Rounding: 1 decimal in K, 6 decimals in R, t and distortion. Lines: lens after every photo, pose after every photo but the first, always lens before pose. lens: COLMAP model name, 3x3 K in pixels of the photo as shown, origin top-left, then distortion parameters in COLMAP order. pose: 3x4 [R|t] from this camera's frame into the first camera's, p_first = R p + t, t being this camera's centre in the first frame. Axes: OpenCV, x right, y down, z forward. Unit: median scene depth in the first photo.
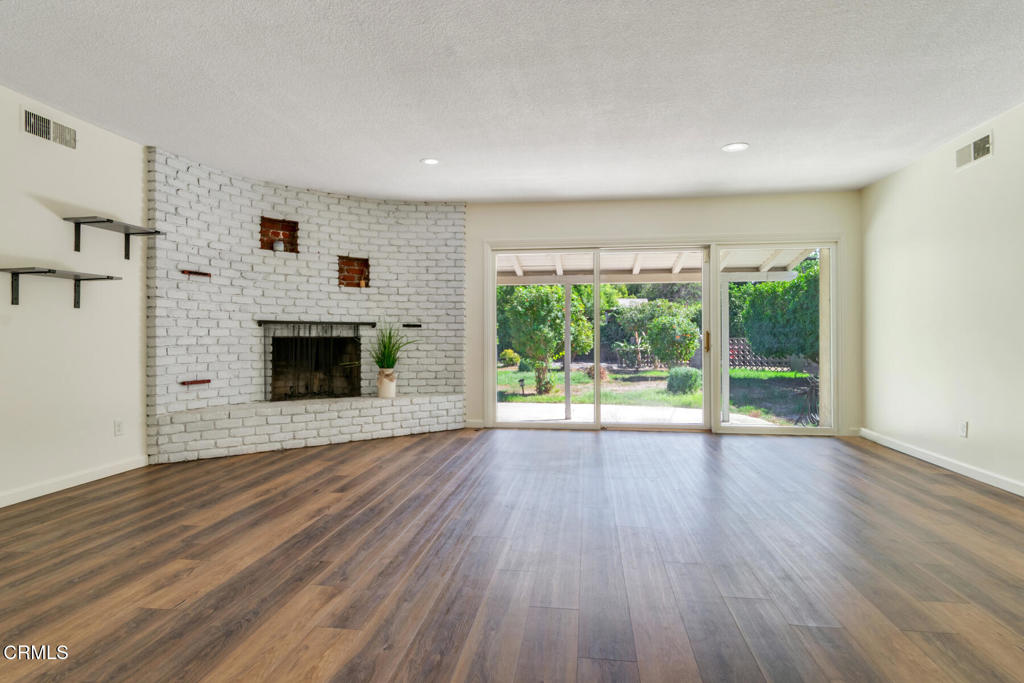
lens RADIAL K [[543.1, 0, 510.9], [0, 543.1, 331.5], [0, 0, 1]] dist [0.003985, -0.002379]
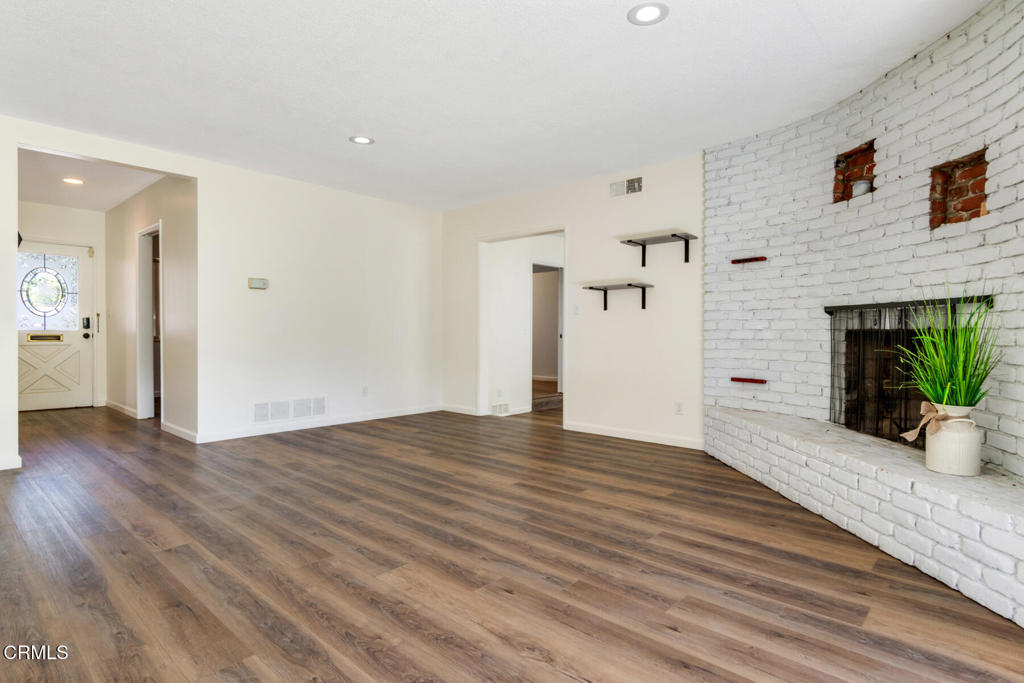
lens RADIAL K [[543.1, 0, 515.7], [0, 543.1, 335.1], [0, 0, 1]] dist [0.003985, -0.002379]
pose [[-0.561474, 0.002423, -0.827491, 0.329075], [0.005507, 0.999985, -0.000809, 0.013967], [0.827476, -0.005012, -0.561479, 1.008808]]
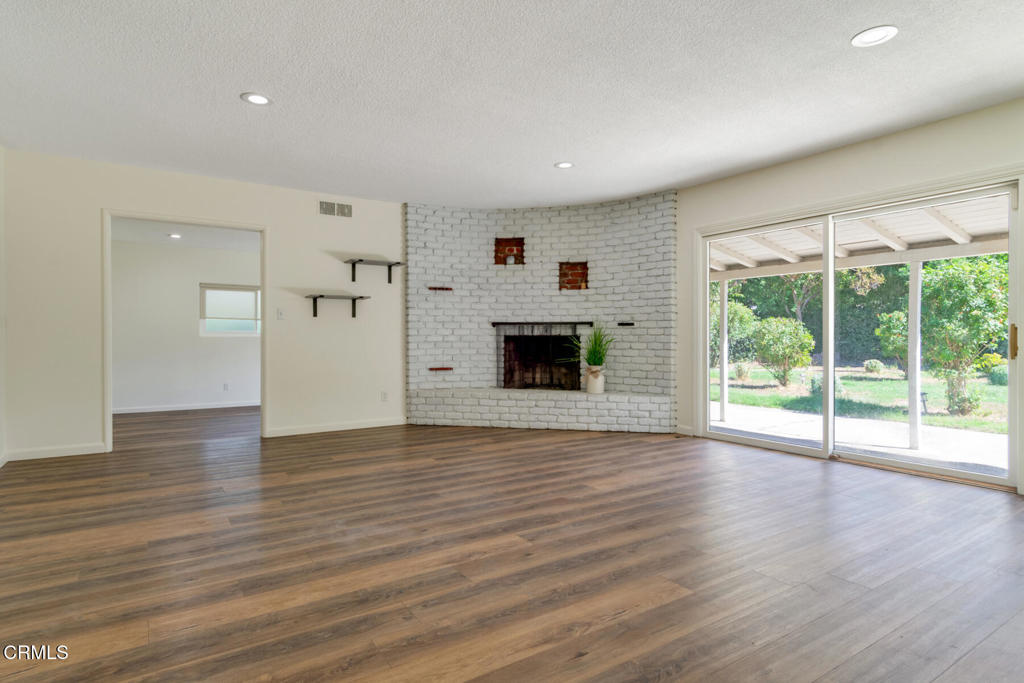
lens RADIAL K [[543.1, 0, 510.0], [0, 543.1, 340.4], [0, 0, 1]] dist [0.003985, -0.002379]
pose [[0.663085, 0.004320, -0.748531, 0.468255], [0.008728, 0.999871, 0.013503, 0.004437], [0.748493, -0.015487, 0.662962, 0.195184]]
